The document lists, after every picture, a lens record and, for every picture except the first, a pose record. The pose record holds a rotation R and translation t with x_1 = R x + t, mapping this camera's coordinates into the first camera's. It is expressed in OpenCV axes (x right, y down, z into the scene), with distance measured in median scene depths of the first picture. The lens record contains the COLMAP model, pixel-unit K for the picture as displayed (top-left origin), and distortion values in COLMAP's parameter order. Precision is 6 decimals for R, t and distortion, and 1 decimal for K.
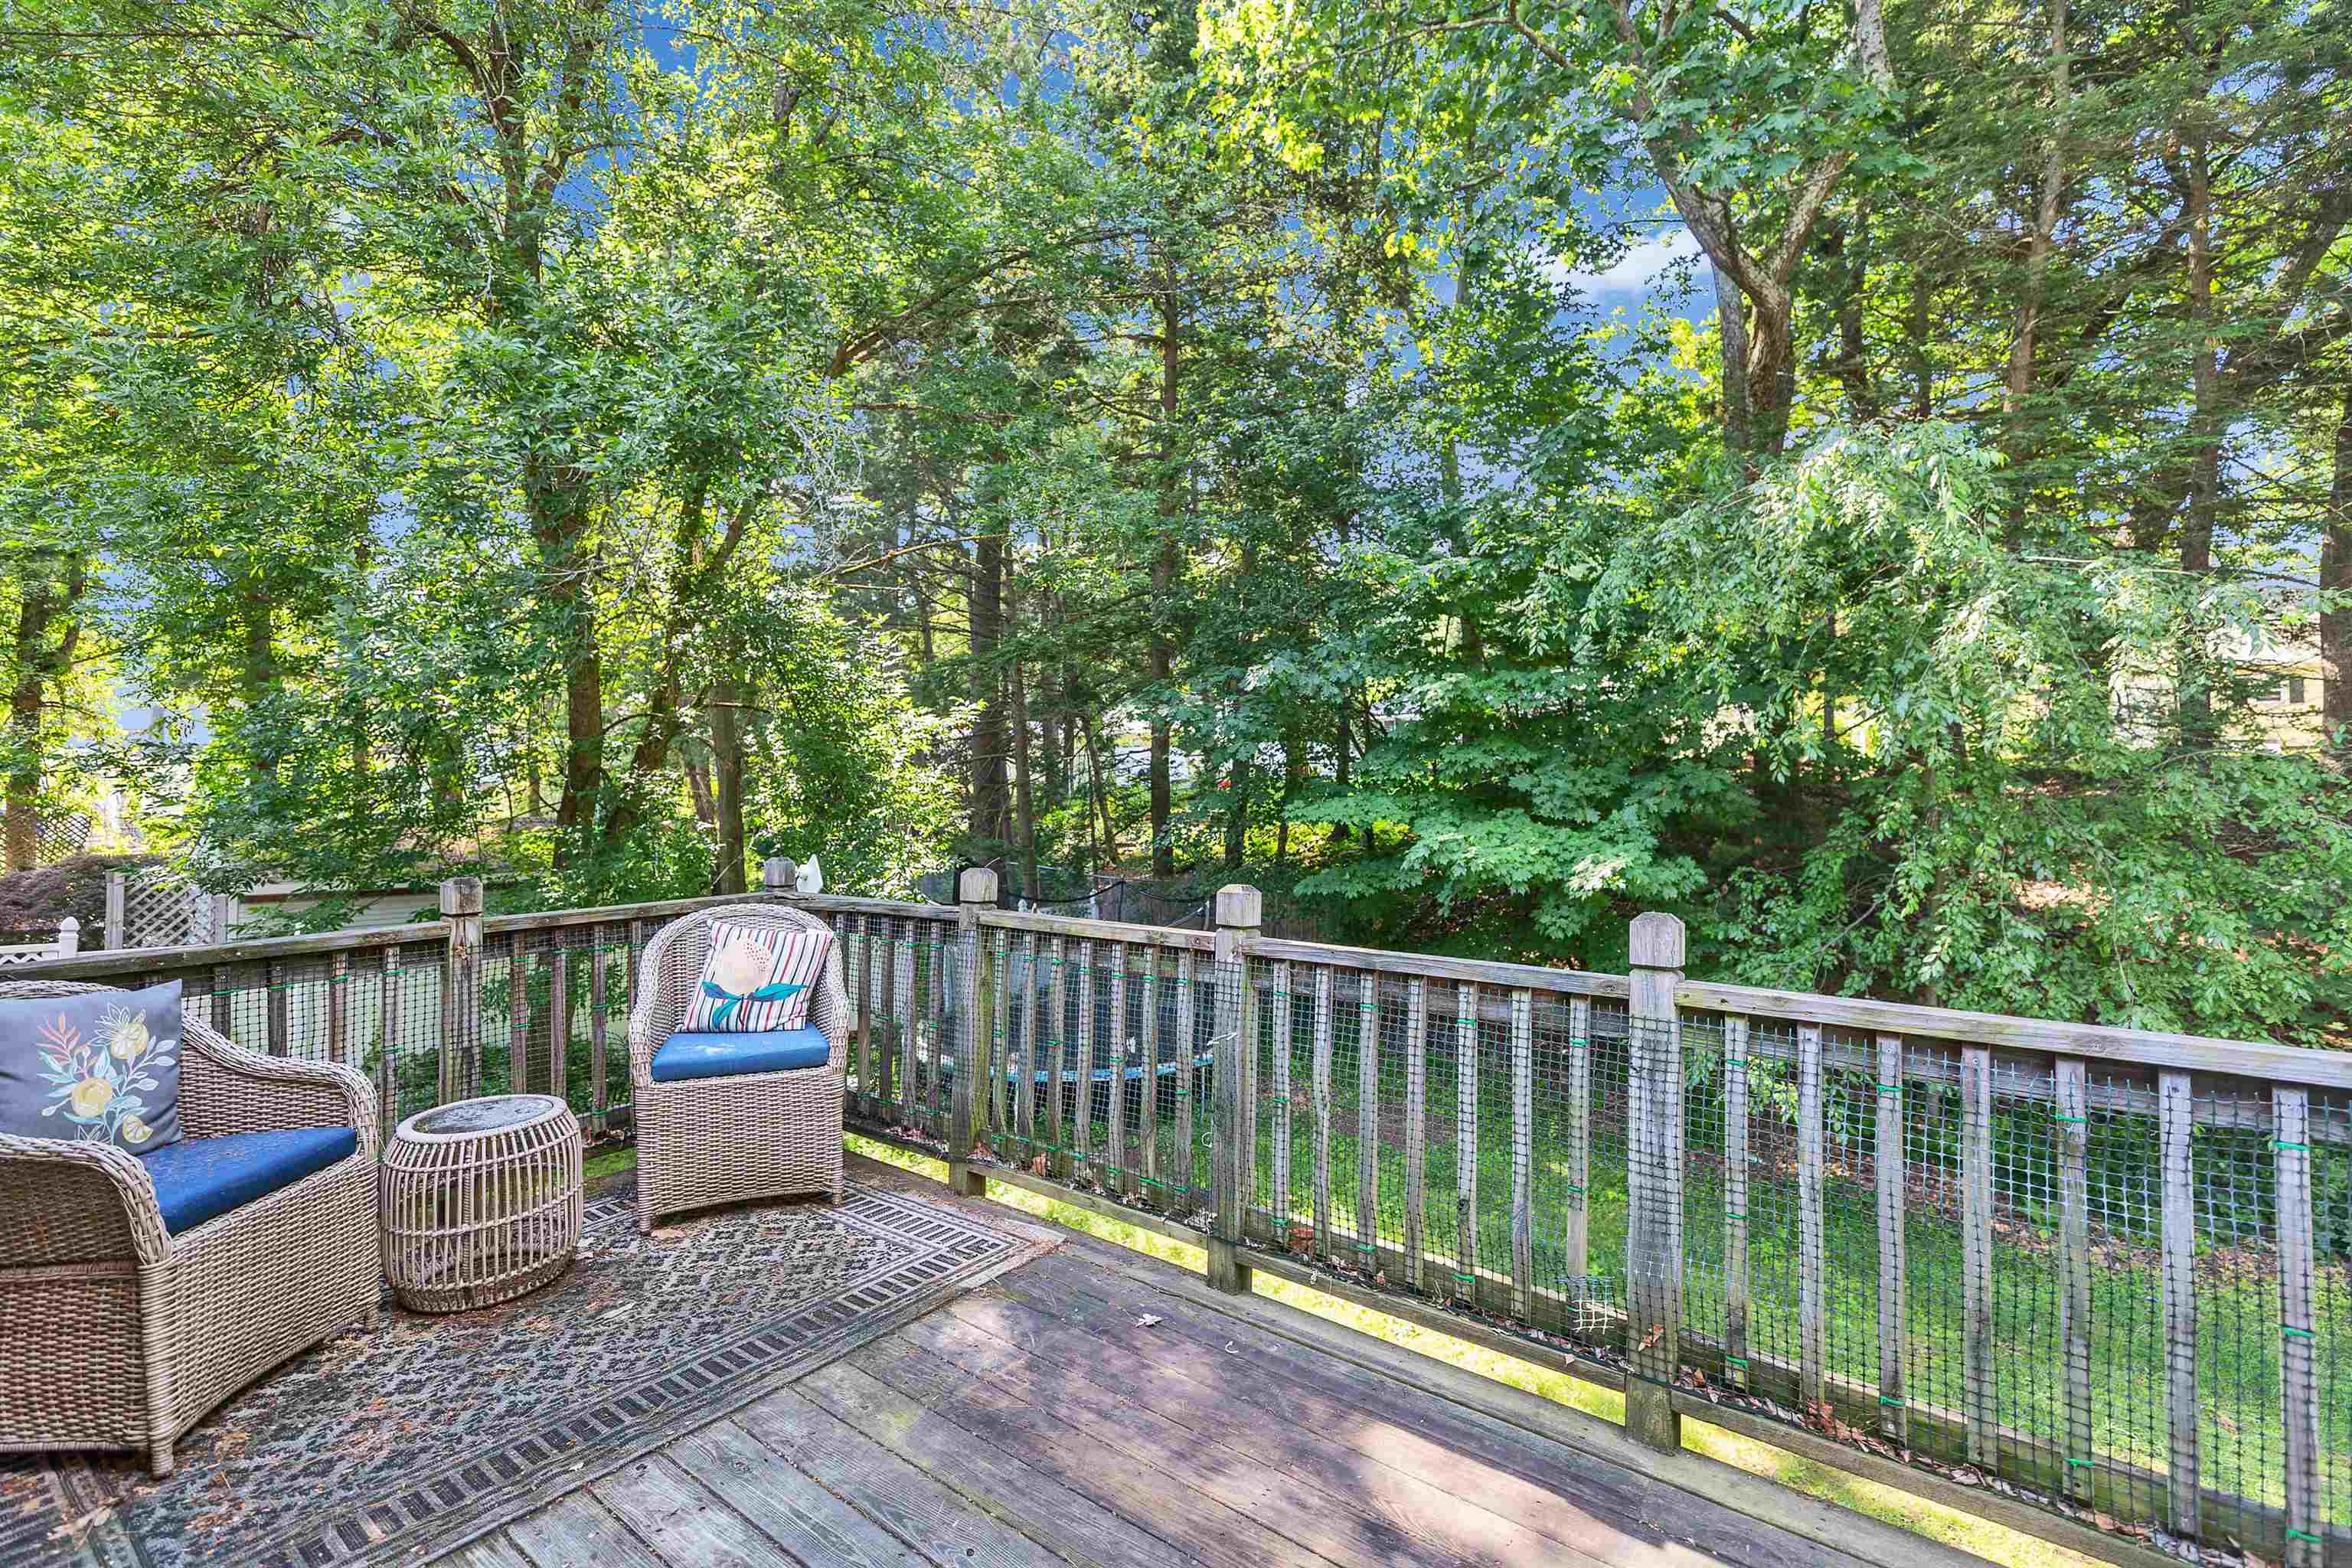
lens RADIAL K [[1049.6, 0, 1172.1], [0, 1049.6, 771.6], [0, 0, 1]] dist [-0.000137, -0.000035]
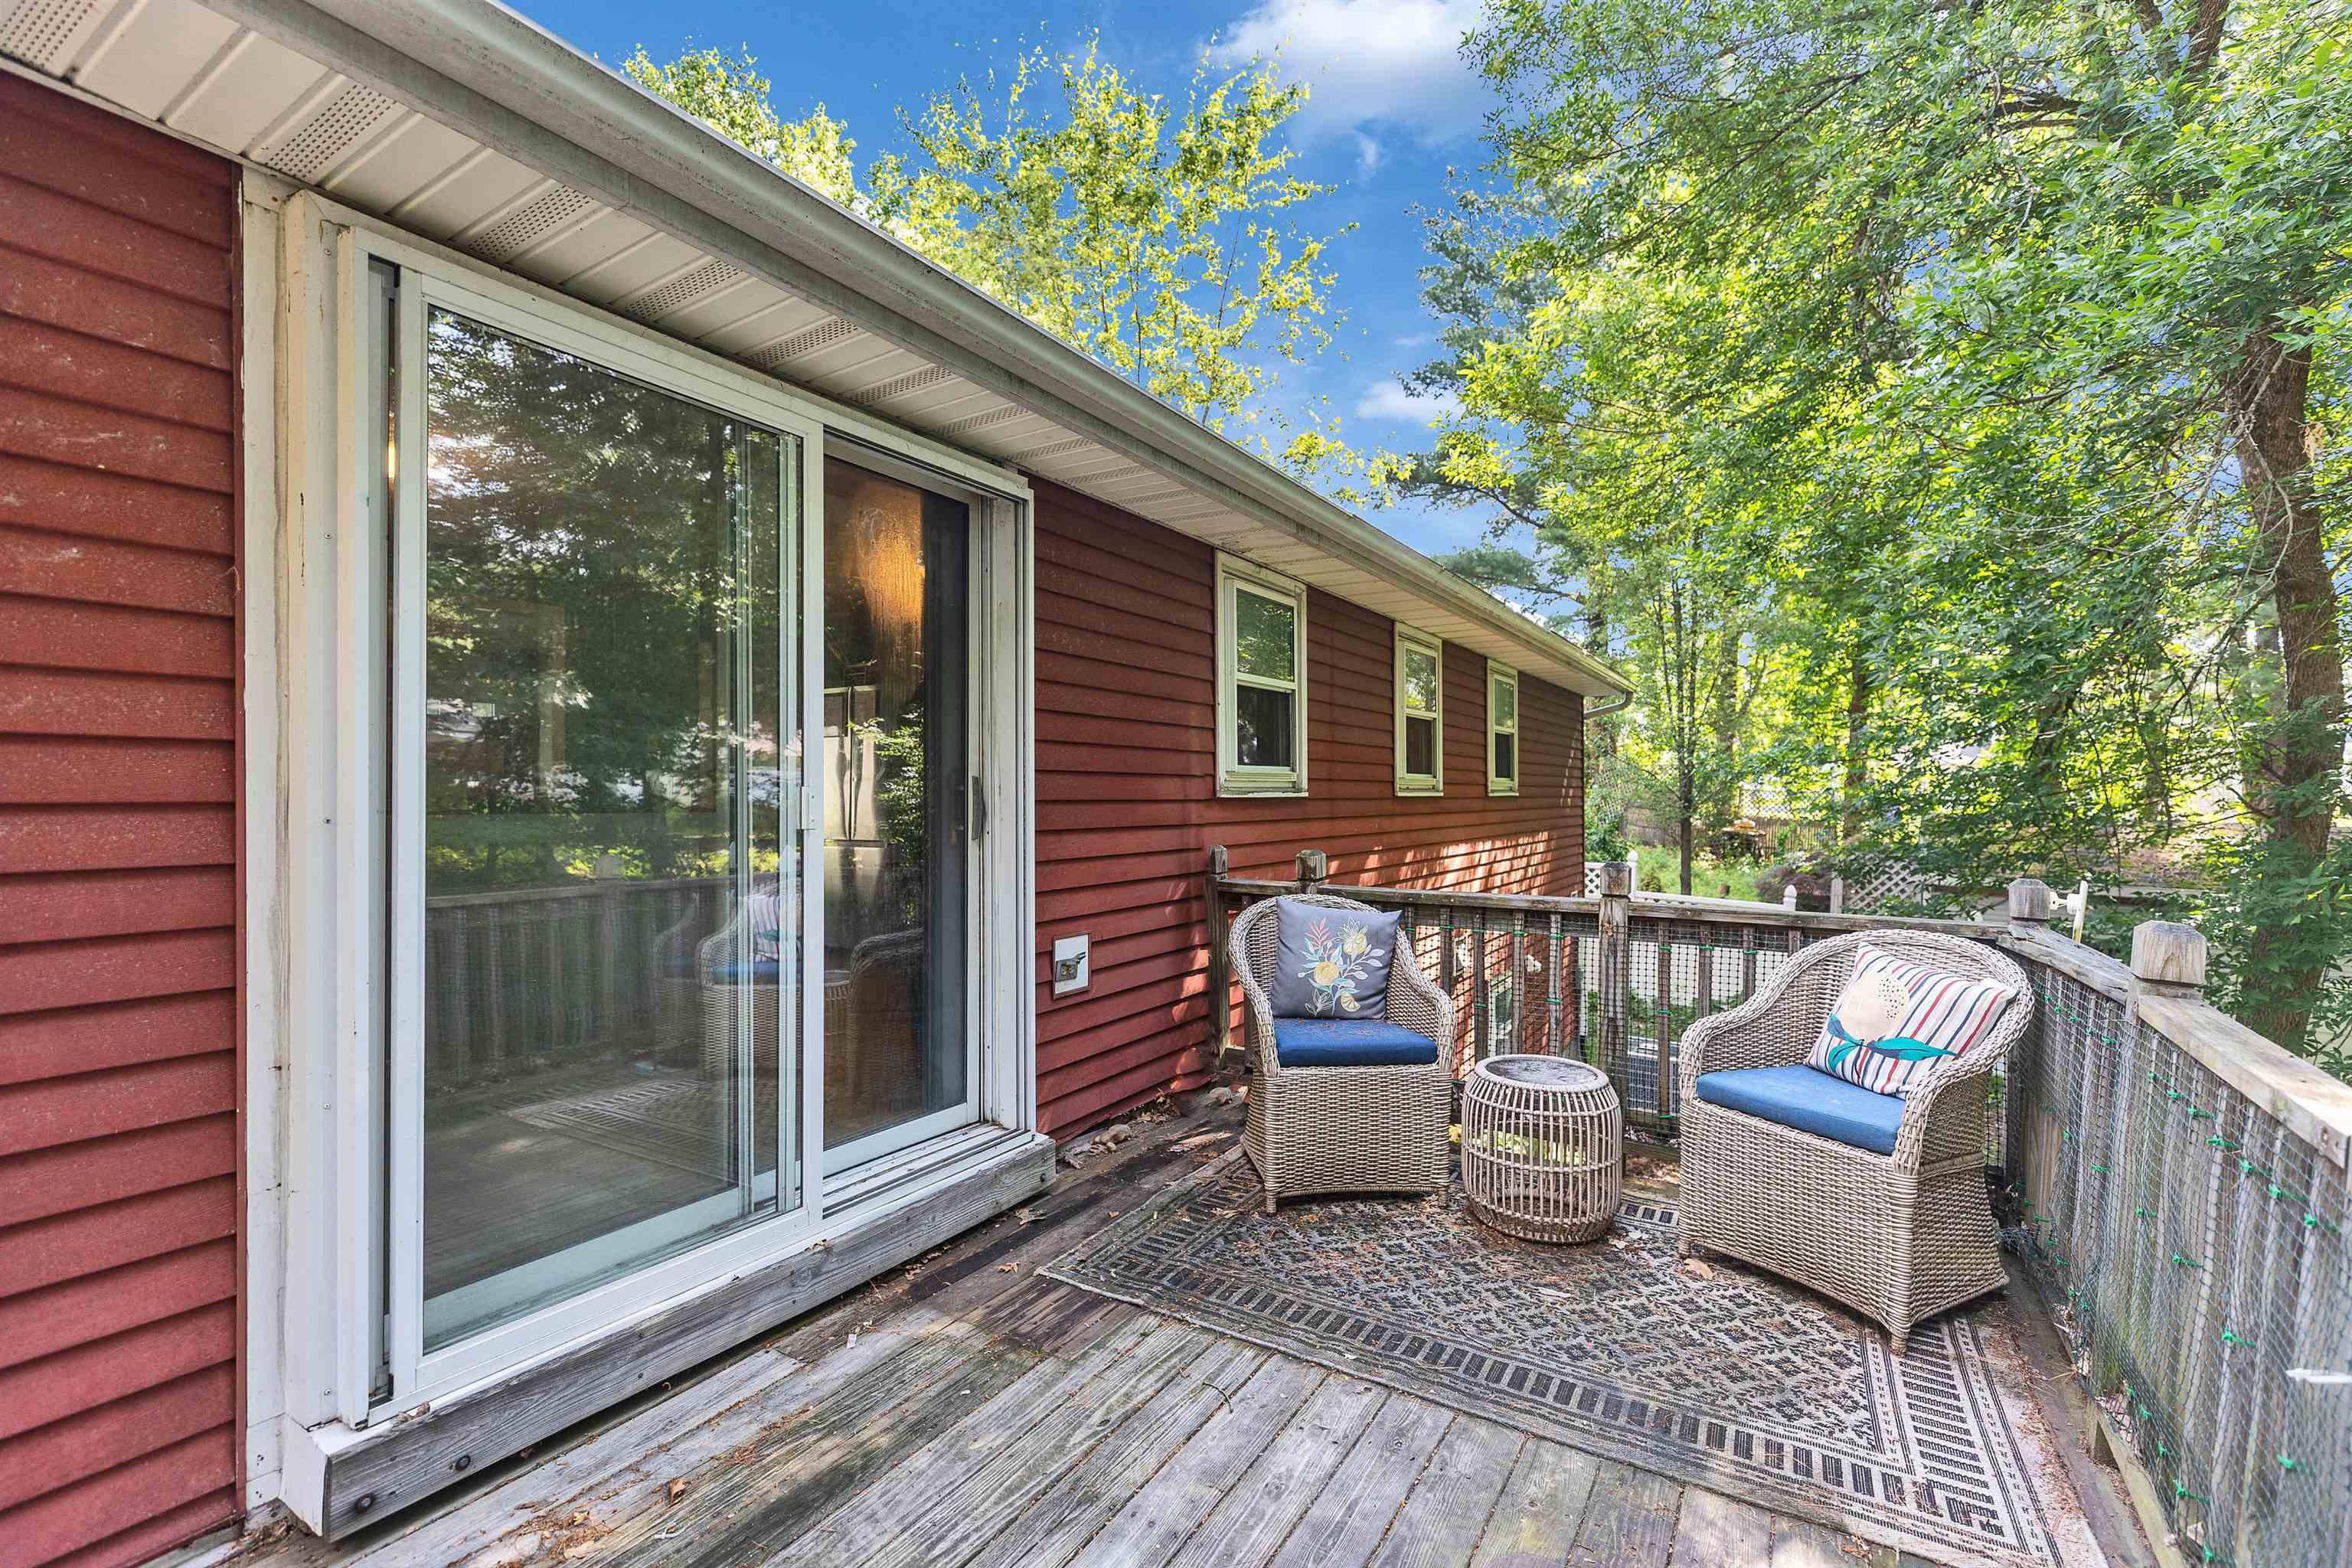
lens RADIAL K [[1049.6, 0, 1169.3], [0, 1049.6, 787.6], [0, 0, 1]] dist [-0.000137, -0.000035]
pose [[0.105933, 0.011149, -0.994311, 0.426631], [0.004951, 0.999919, 0.011740, 0.011095], [0.994361, -0.006166, 0.105869, 0.512963]]
